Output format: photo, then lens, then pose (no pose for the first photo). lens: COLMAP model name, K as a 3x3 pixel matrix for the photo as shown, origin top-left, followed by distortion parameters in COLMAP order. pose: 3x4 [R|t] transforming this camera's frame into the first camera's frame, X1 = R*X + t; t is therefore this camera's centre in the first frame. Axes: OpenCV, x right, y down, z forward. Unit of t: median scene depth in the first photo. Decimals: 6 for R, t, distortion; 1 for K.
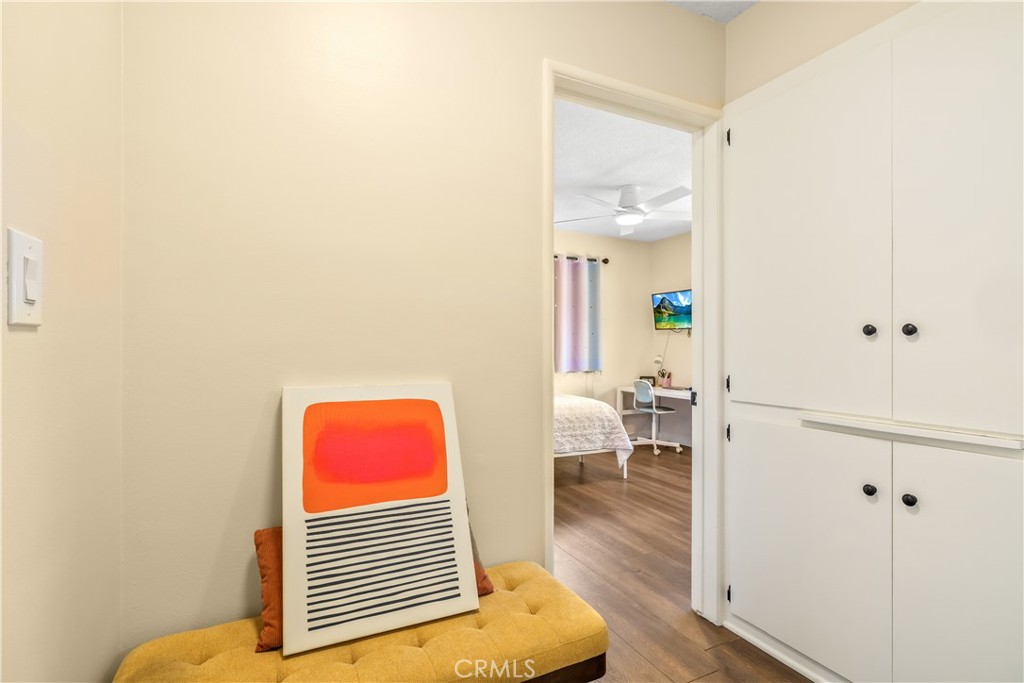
lens RADIAL K [[494.2, 0, 515.1], [0, 494.2, 357.7], [0, 0, 1]] dist [-0.001133, -0.000042]
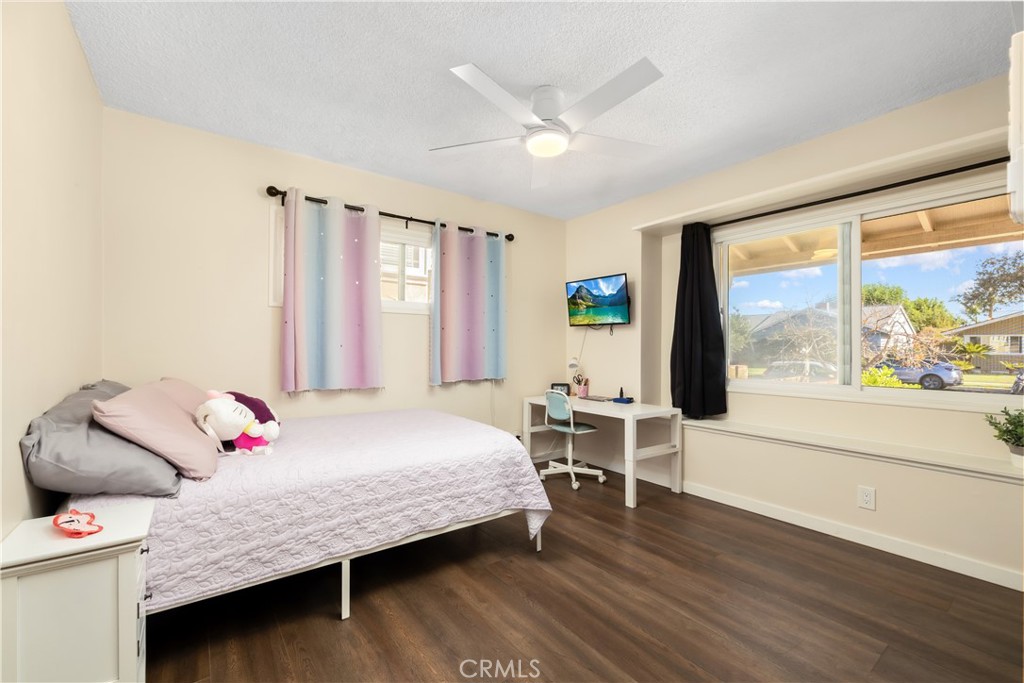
lens RADIAL K [[428.2, 0, 513.3], [0, 428.2, 345.7], [0, 0, 1]] dist [-0.001425, 0.000045]
pose [[0.982199, 0.004382, 0.187793, 0.064770], [-0.000354, 0.999769, -0.021475, -0.009207], [-0.187844, 0.021026, 0.981974, 0.348920]]
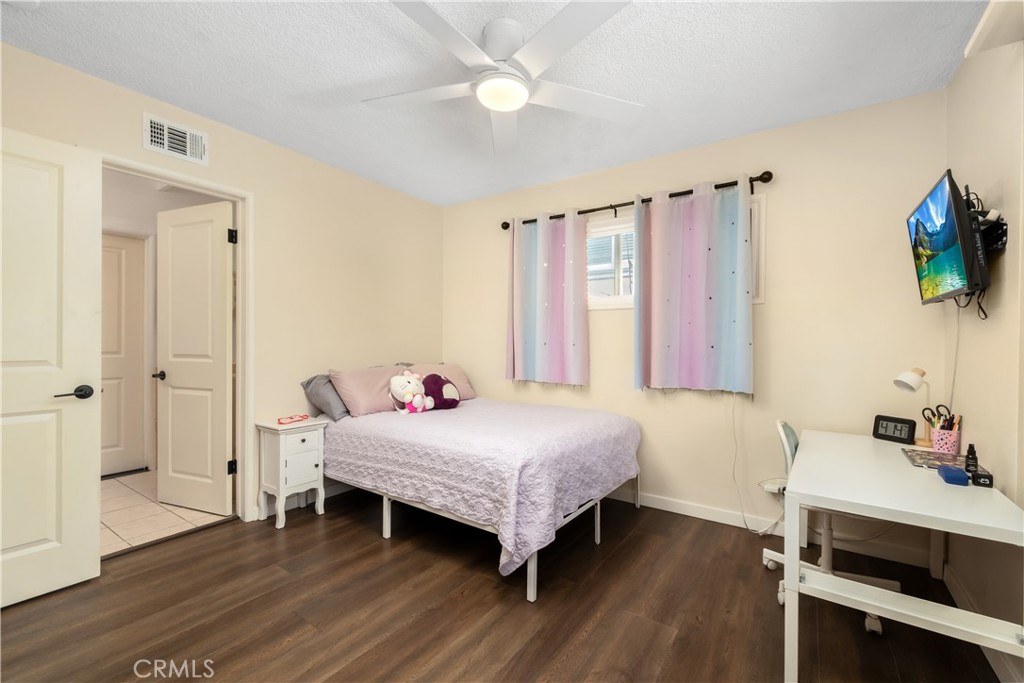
lens RADIAL K [[428.2, 0, 513.3], [0, 428.2, 345.7], [0, 0, 1]] dist [-0.001425, 0.000045]
pose [[0.488593, 0.006927, -0.872484, 0.463340], [-0.023809, 0.999702, -0.005396, -0.014365], [0.872187, 0.023410, 0.488613, 0.588286]]
